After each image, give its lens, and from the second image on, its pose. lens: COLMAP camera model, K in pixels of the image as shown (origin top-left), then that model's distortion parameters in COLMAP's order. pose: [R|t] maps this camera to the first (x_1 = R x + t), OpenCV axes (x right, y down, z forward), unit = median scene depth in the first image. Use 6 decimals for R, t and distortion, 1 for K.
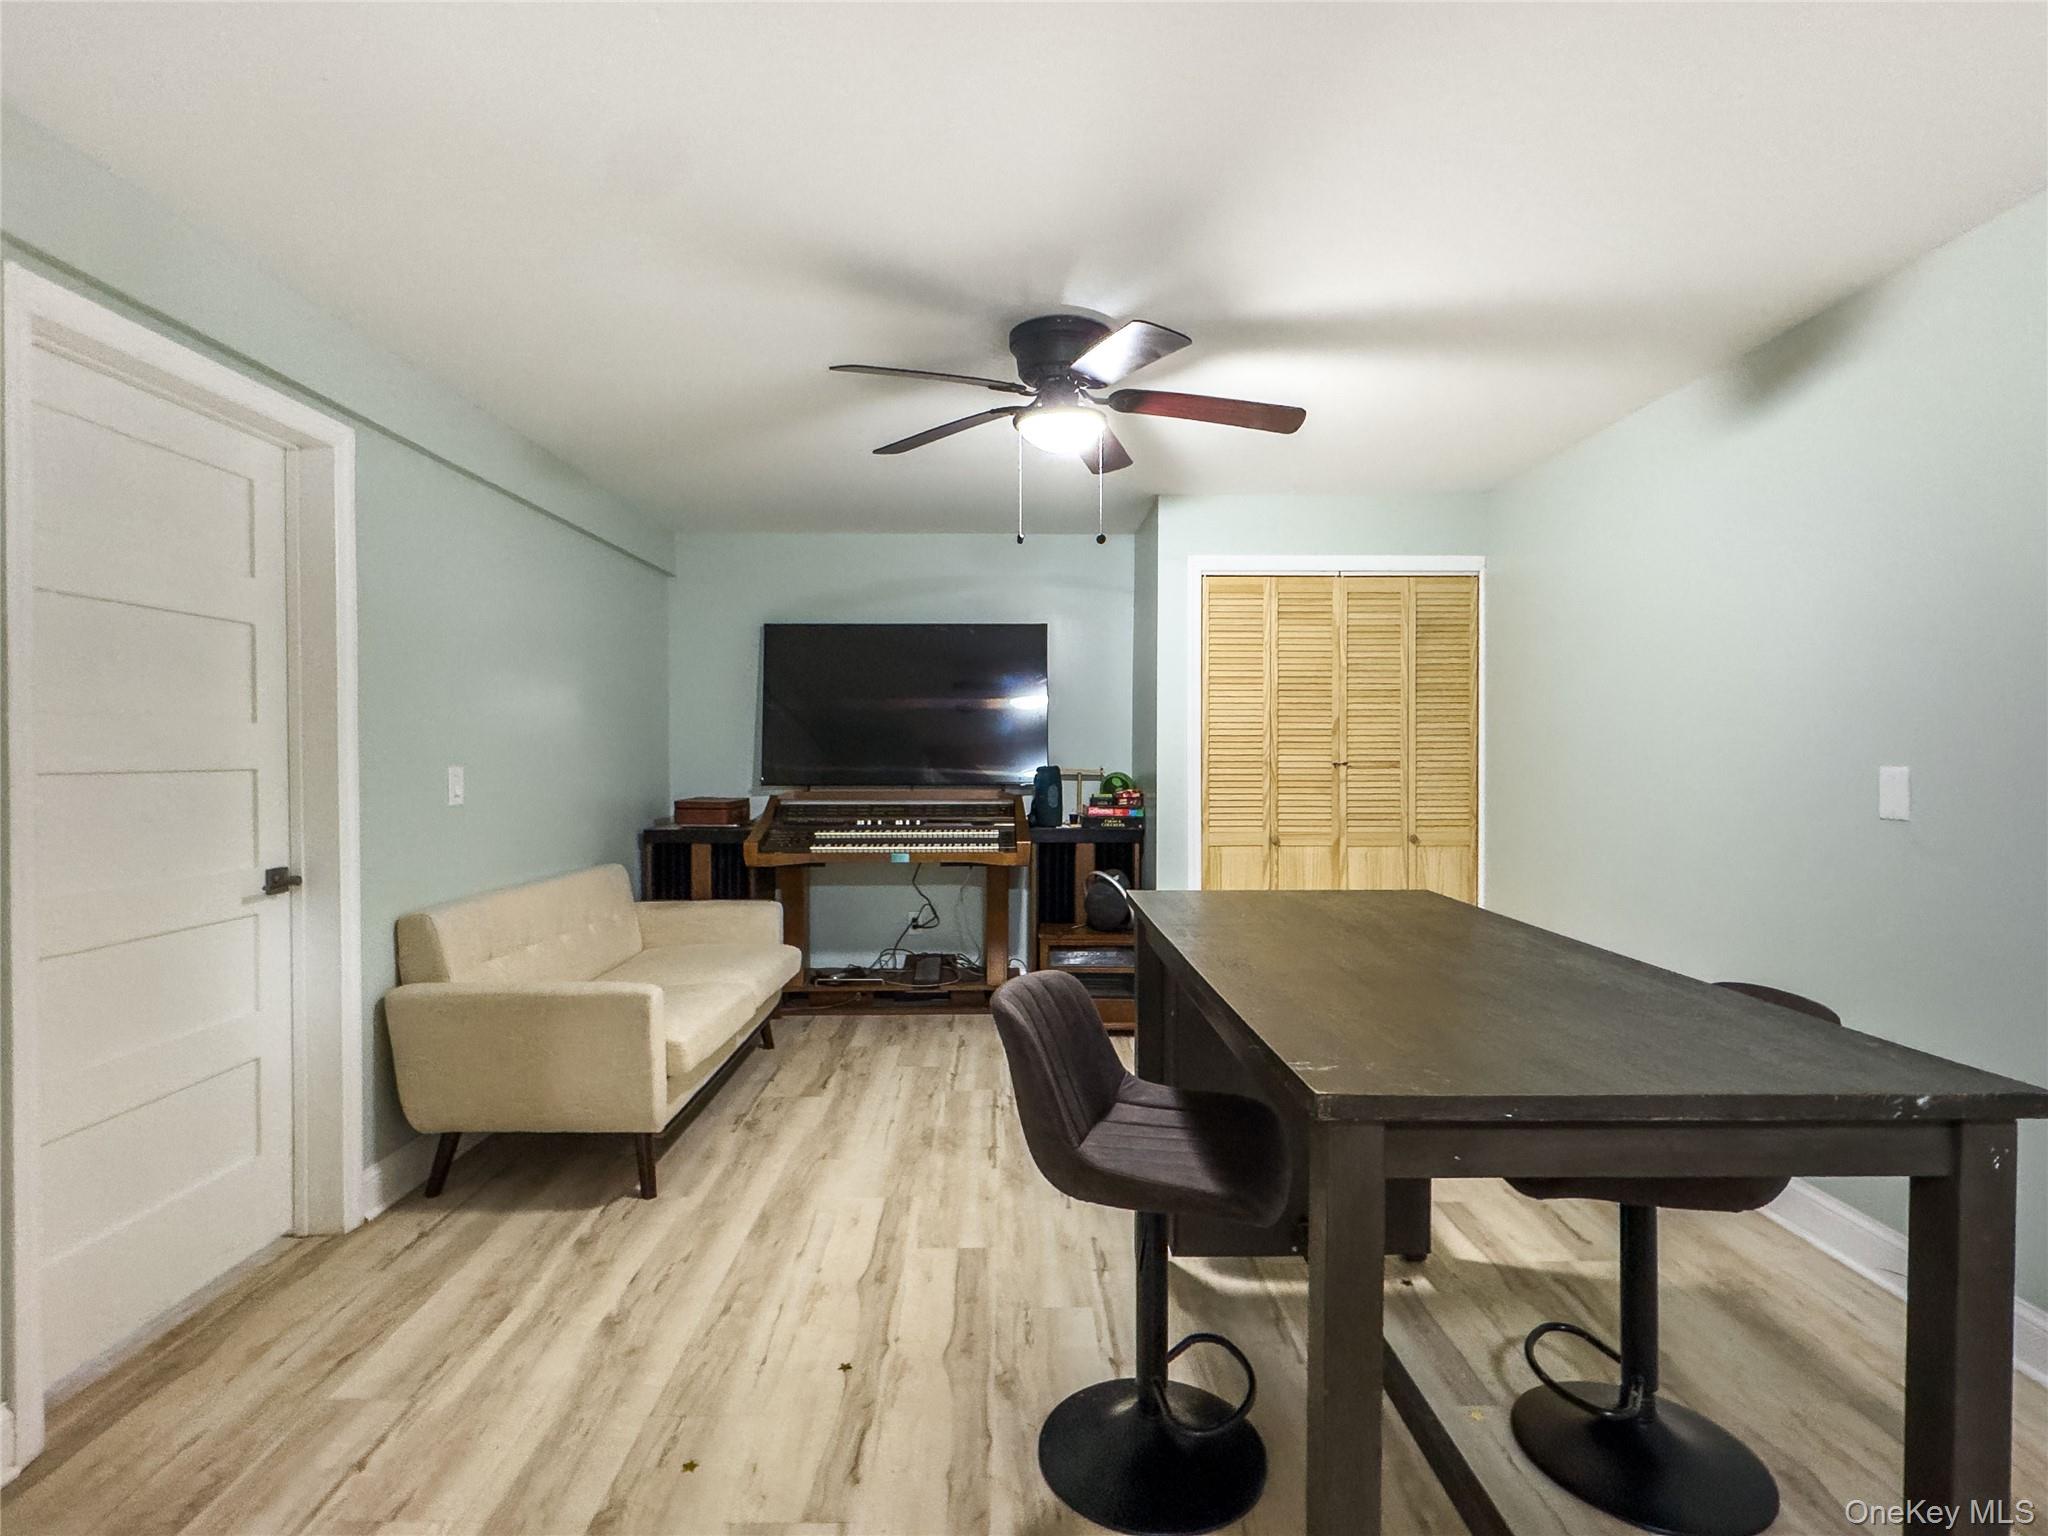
lens RADIAL K [[1016.7, 0, 1024.0], [0, 1016.7, 768.0], [0, 0, 1]] dist [0.000924, -0.000256]
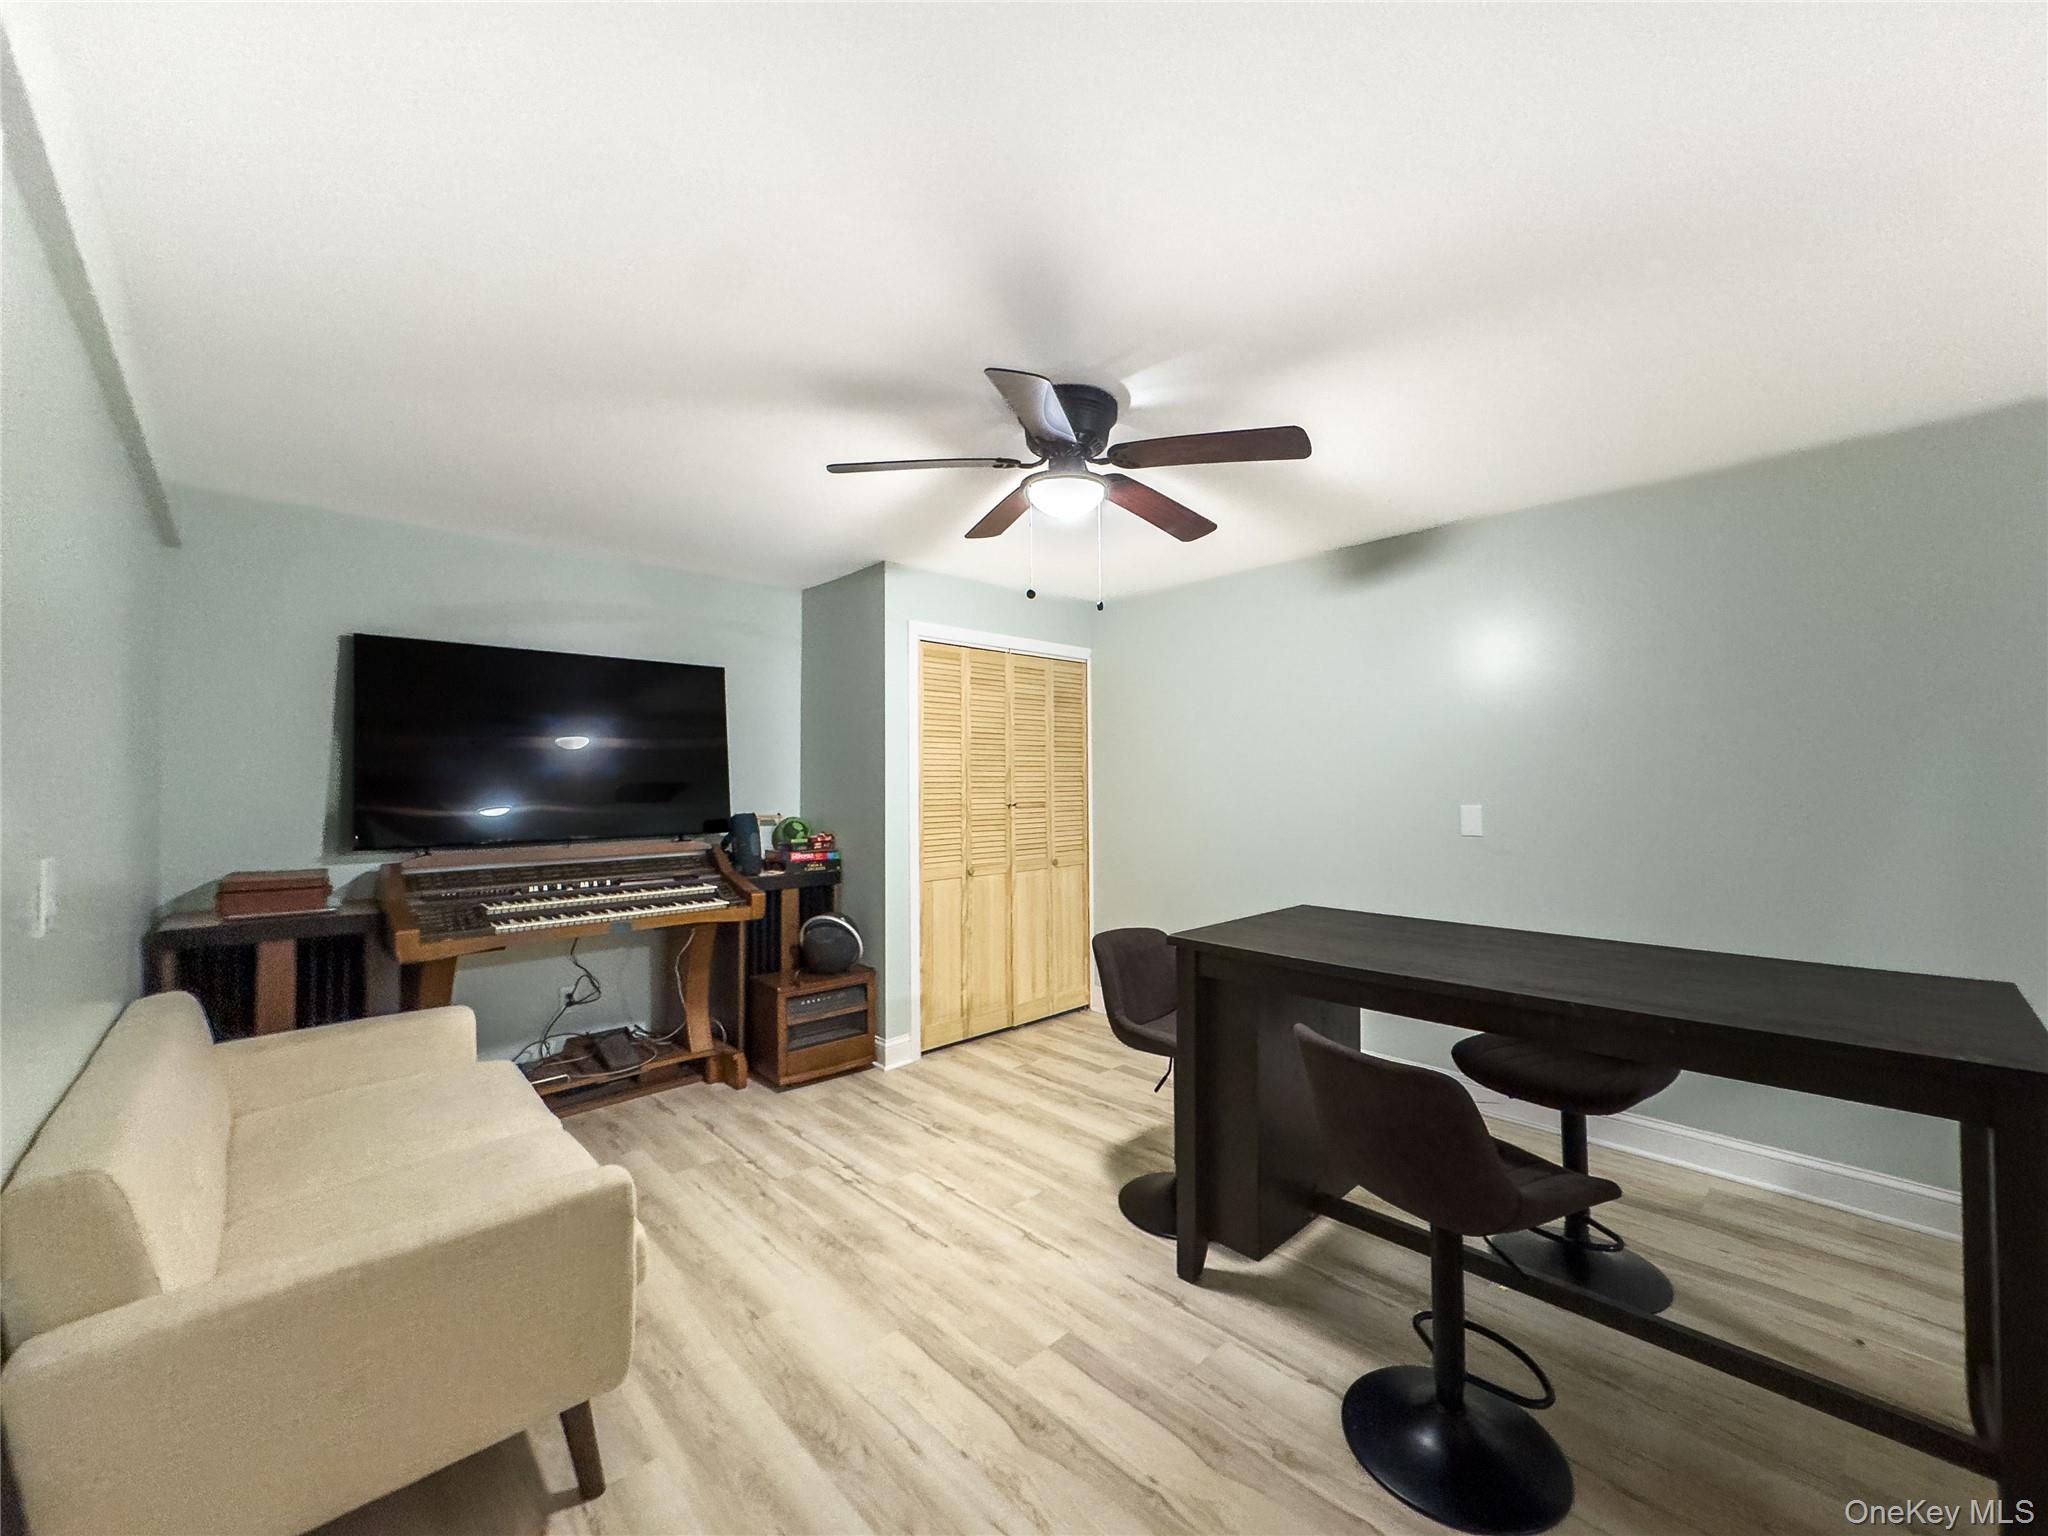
lens RADIAL K [[817.1, 0, 1024.0], [0, 817.1, 768.0], [0, 0, 1]] dist [-0.001329, -0.000139]
pose [[0.737905, 0.006342, 0.674875, -0.341861], [0.017624, 0.999434, -0.028662, -0.020137], [-0.674675, 0.033044, 0.737375, 0.261704]]
